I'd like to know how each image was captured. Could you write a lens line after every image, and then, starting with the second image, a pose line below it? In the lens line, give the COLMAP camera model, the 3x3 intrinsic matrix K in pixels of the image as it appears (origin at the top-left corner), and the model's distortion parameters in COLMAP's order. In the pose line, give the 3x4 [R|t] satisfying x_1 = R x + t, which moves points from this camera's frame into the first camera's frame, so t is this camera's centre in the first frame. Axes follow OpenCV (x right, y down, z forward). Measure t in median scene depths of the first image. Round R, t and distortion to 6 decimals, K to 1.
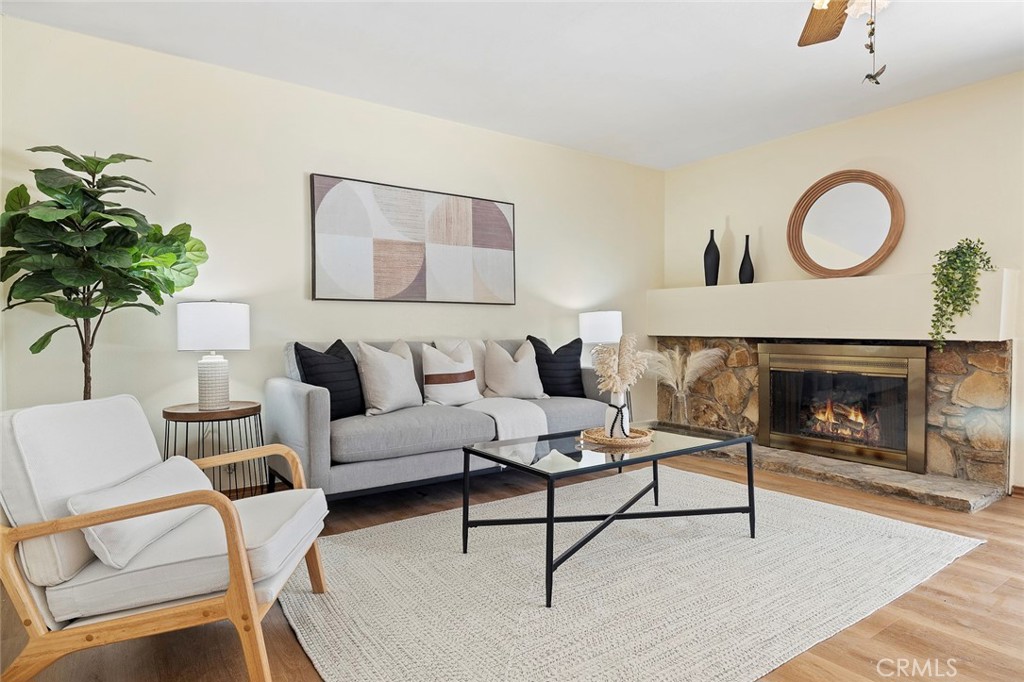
lens RADIAL K [[582.2, 0, 509.8], [0, 582.2, 336.9], [0, 0, 1]] dist [0.006175, -0.000822]
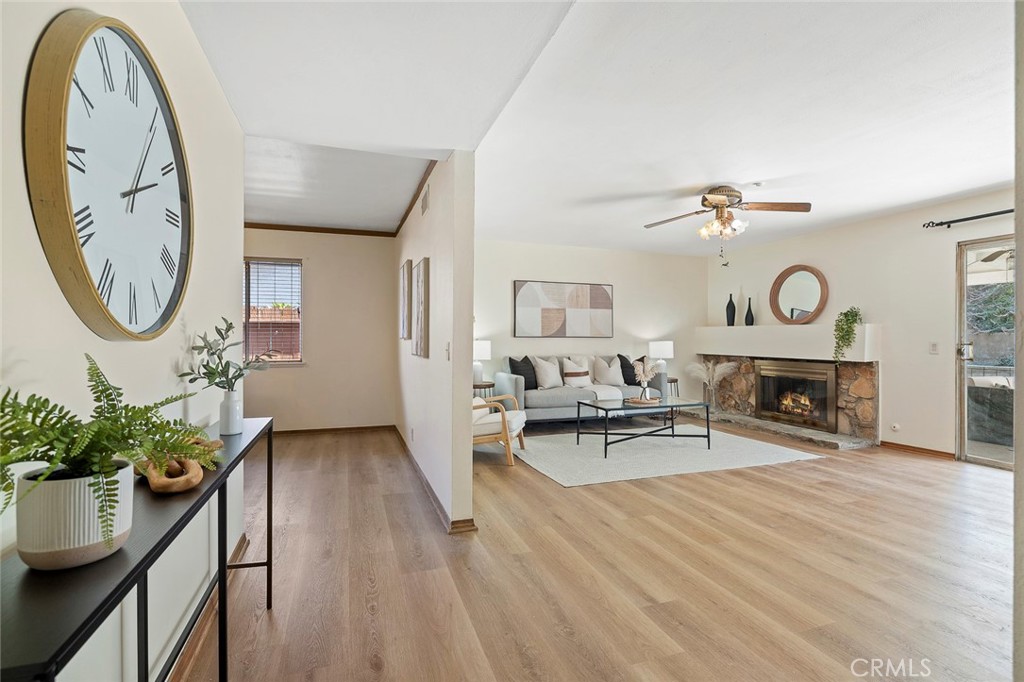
lens RADIAL K [[501.4, 0, 509.7], [0, 501.4, 339.4], [0, 0, 1]] dist [-0.001982, -0.000232]
pose [[0.962027, 0.007002, -0.272863, 0.150086], [-0.009768, 0.999914, -0.008781, -0.035551], [0.272778, 0.011113, 0.962013, -0.765739]]
